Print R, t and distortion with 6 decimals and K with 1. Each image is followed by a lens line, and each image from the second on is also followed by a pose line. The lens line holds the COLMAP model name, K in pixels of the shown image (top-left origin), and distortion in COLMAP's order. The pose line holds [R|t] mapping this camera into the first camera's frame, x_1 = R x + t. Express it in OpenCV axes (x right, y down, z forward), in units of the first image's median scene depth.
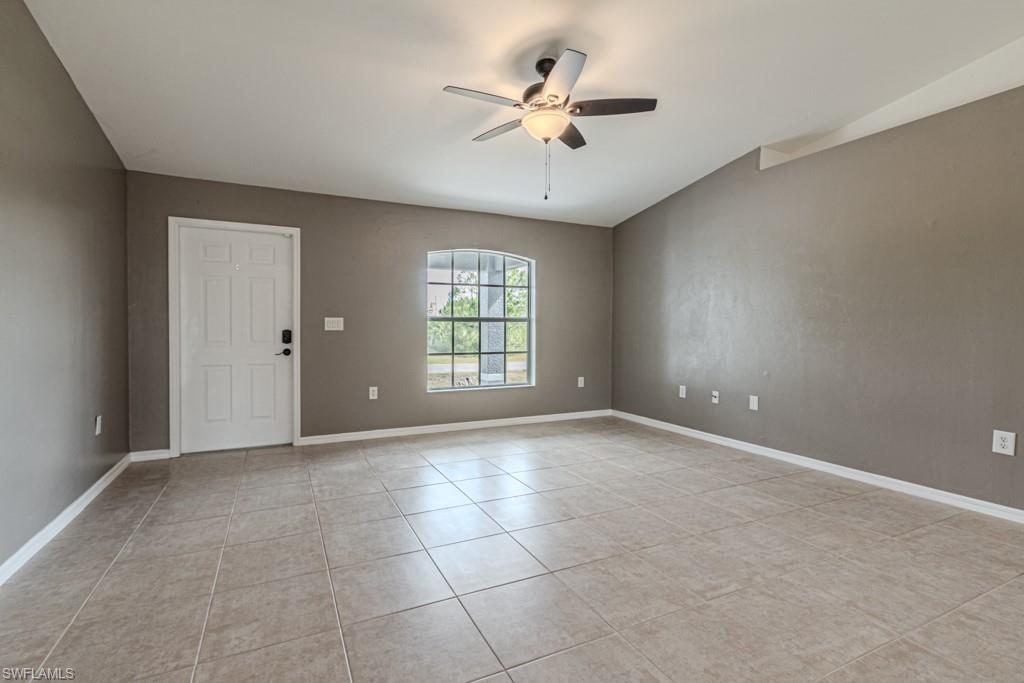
lens RADIAL K [[469.5, 0, 508.5], [0, 469.5, 334.7], [0, 0, 1]] dist [0.002695, -0.001332]
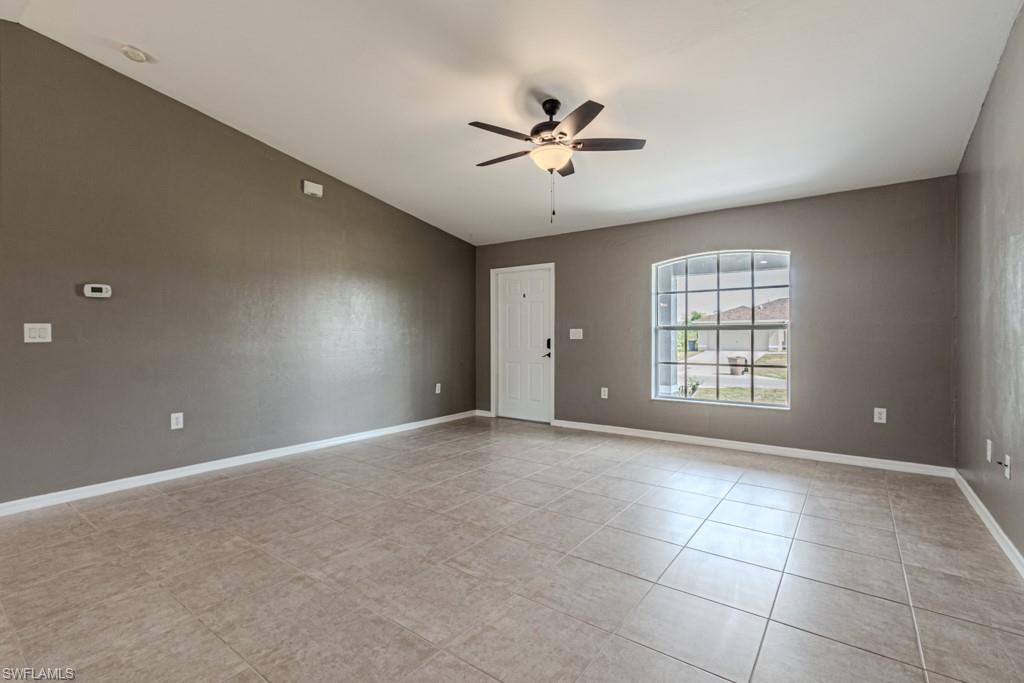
lens RADIAL K [[469.5, 0, 493.9], [0, 469.5, 339.4], [0, 0, 1]] dist [0.002695, -0.001332]
pose [[0.452867, 0.003088, -0.891573, 0.699367], [-0.010580, 0.999942, -0.001911, -0.003967], [0.891515, 0.010299, 0.452874, 0.254572]]
